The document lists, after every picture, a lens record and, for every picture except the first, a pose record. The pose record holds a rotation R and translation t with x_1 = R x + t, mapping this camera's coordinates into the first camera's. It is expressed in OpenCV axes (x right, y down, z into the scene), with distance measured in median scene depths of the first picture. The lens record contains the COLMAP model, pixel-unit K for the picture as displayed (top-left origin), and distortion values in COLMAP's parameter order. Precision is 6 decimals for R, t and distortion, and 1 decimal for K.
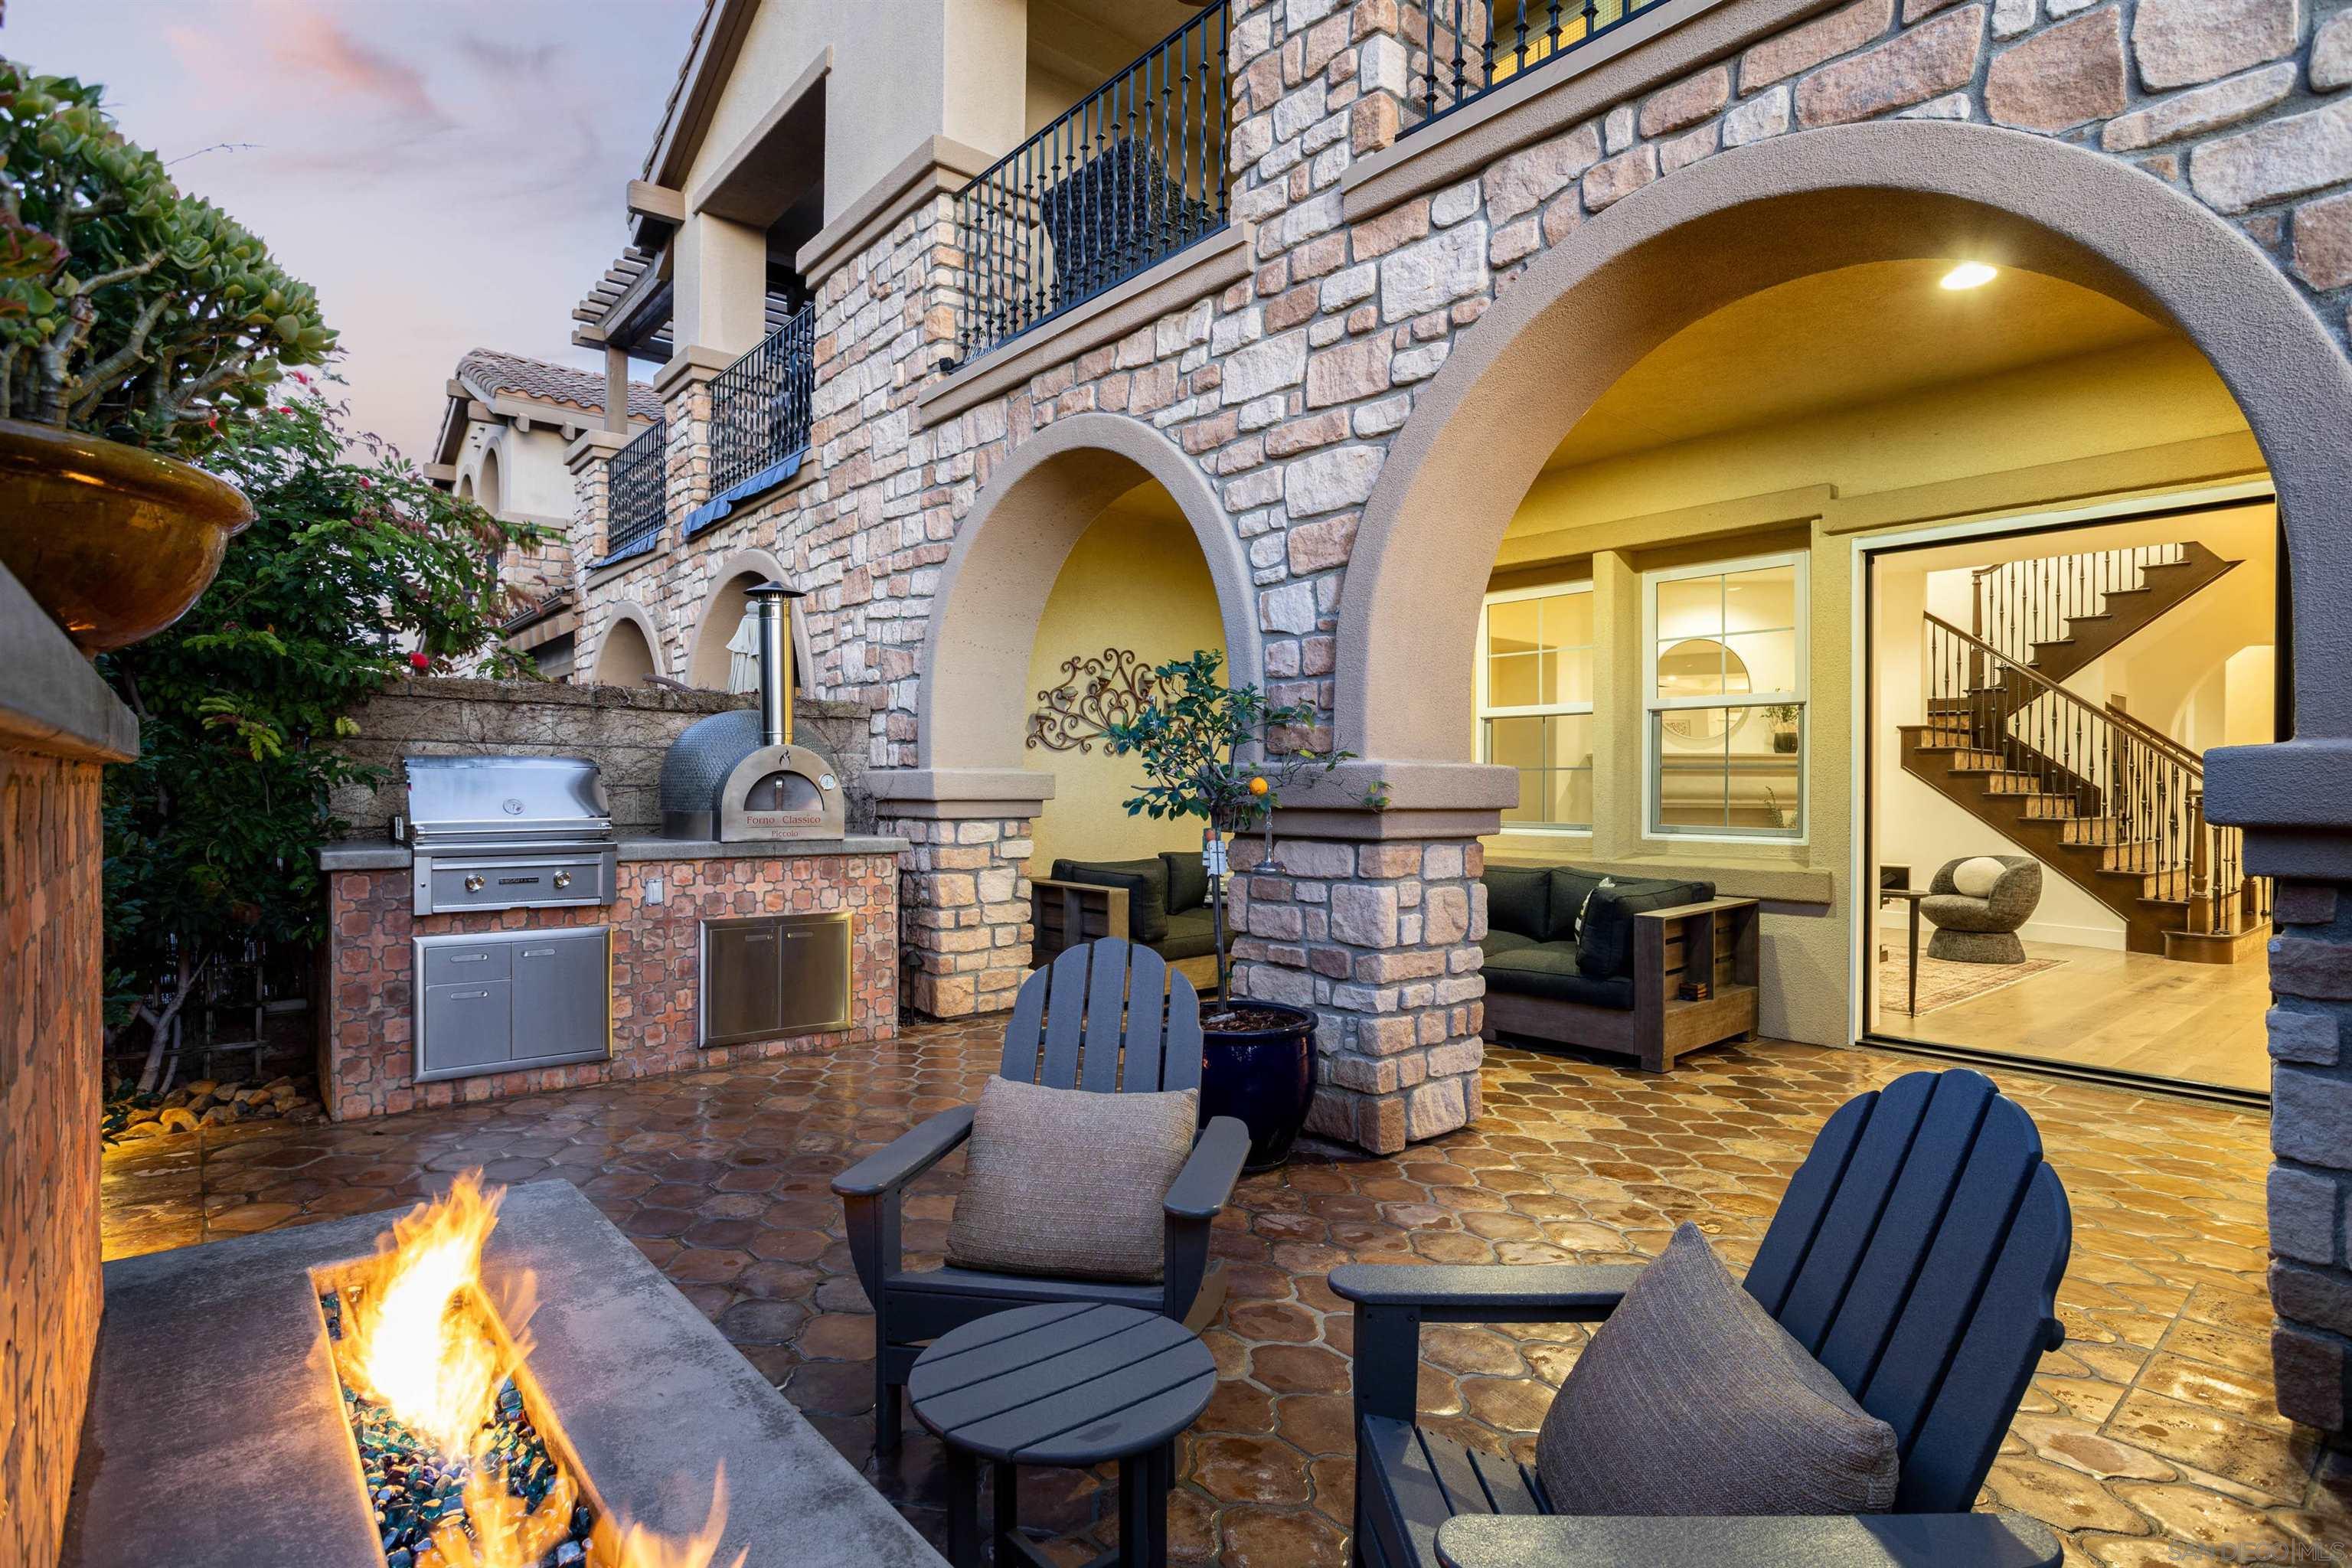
lens RADIAL K [[1204.3, 0, 1176.0], [0, 1204.3, 784.0], [0, 0, 1]] dist [0.024685, 0.000312]
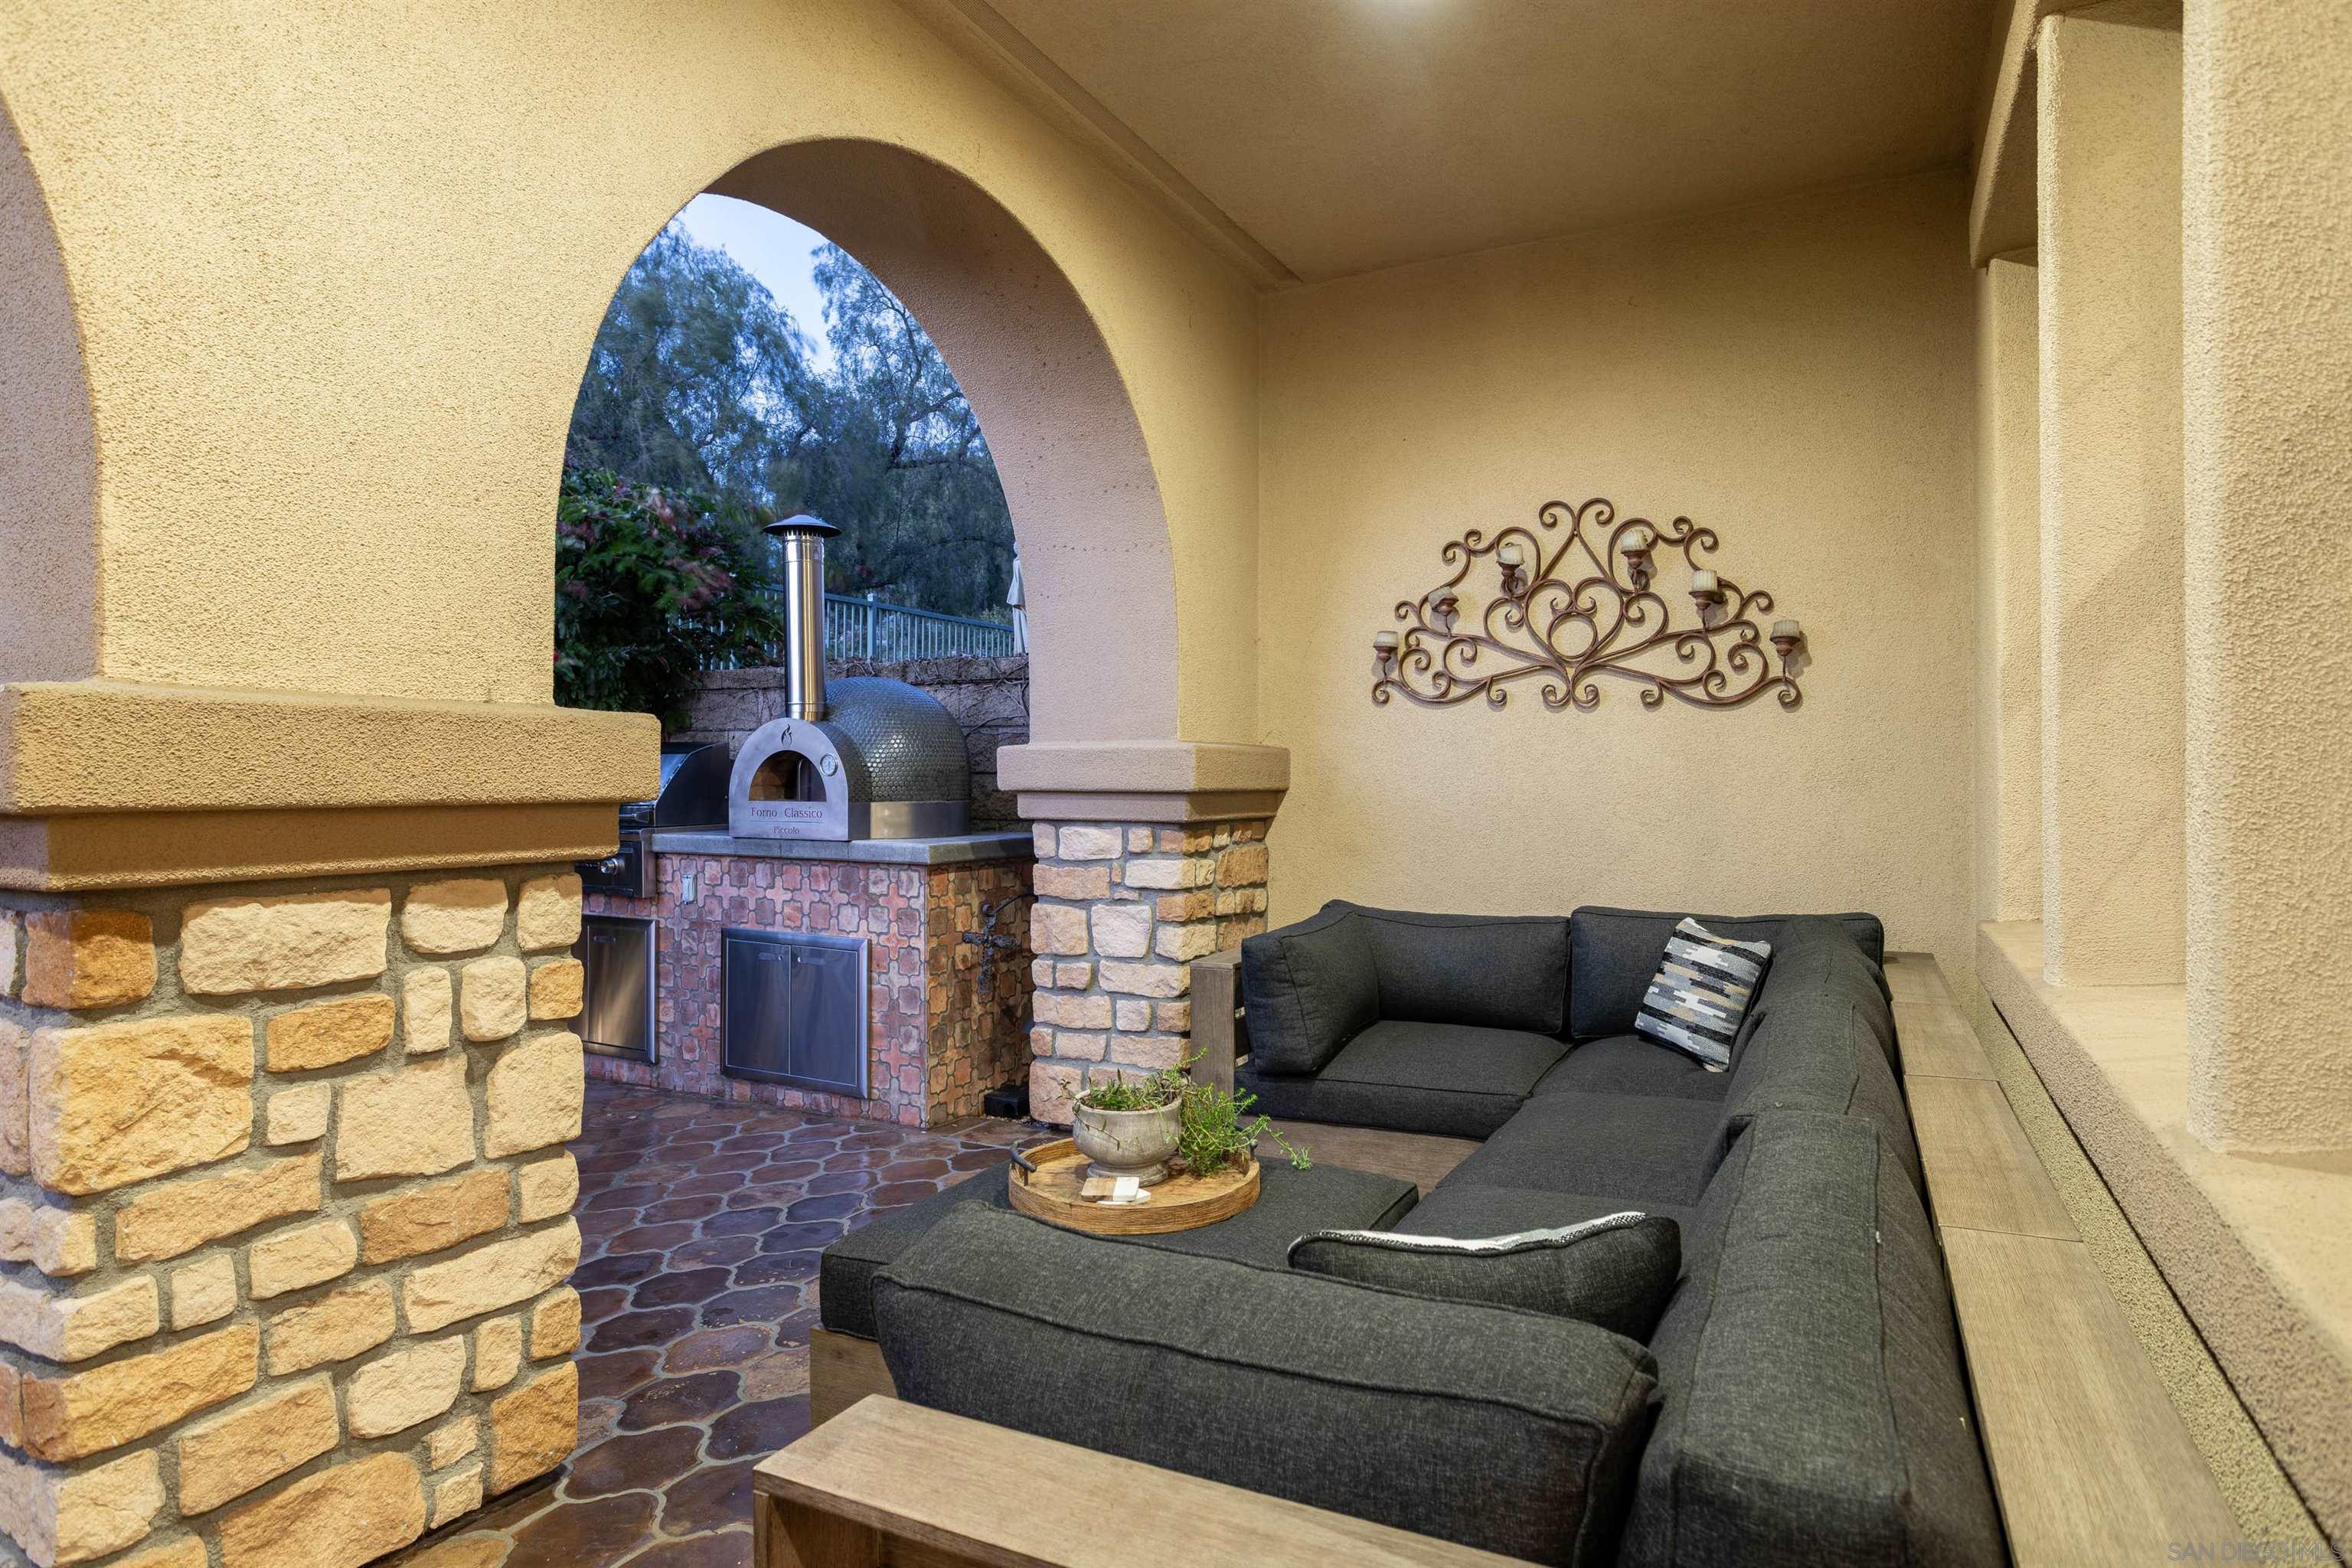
lens RADIAL K [[1353.2, 0, 1176.0], [0, 1353.2, 784.0], [0, 0, 1]] dist [-0.043448, -0.000058]
pose [[0.382711, -0.000103, -0.923868, 0.515189], [-0.000850, 1.000000, -0.000463, 0.009941], [0.923868, 0.000963, 0.382711, 0.786054]]
